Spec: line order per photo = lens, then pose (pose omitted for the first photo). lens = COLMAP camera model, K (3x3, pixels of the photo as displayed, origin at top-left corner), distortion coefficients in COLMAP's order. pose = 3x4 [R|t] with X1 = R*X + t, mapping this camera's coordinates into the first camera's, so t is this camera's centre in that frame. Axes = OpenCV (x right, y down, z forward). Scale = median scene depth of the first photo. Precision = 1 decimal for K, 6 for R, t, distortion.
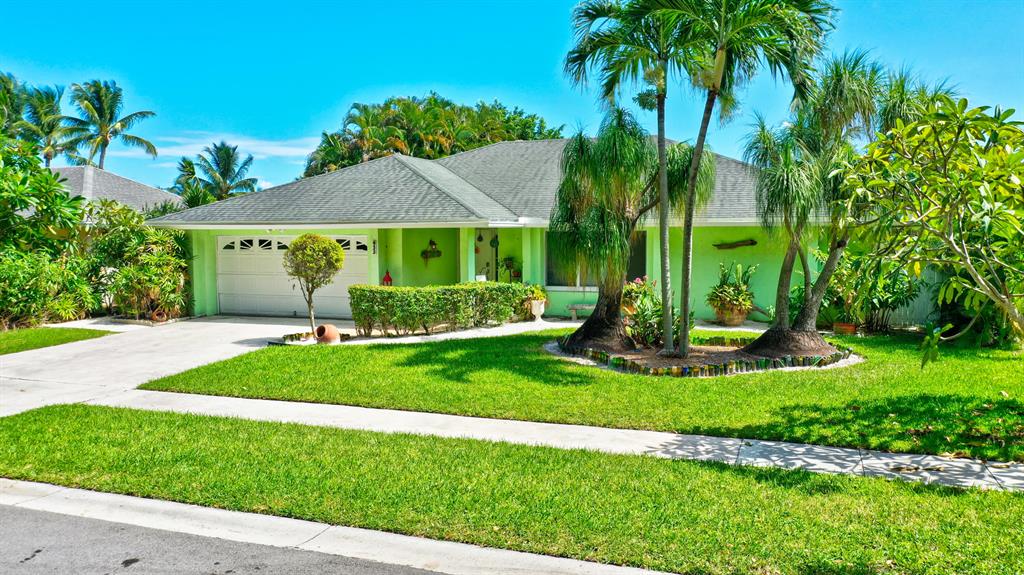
lens RADIAL K [[809.7, 0, 512.0], [0, 809.7, 287.5], [0, 0, 1]] dist [-0.003849, -0.001518]
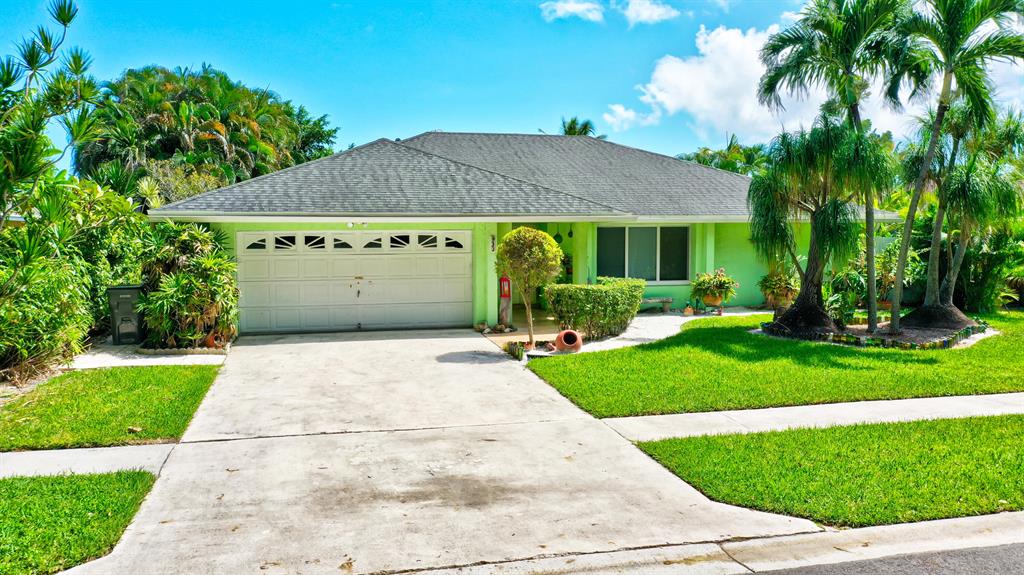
lens RADIAL K [[809.7, 0, 512.0], [0, 809.7, 287.5], [0, 0, 1]] dist [-0.003849, -0.001518]
pose [[0.823715, -0.038449, 0.565698, -0.626299], [0.038181, 0.999195, 0.012316, -0.011588], [-0.565716, 0.011454, 0.824520, 0.245973]]
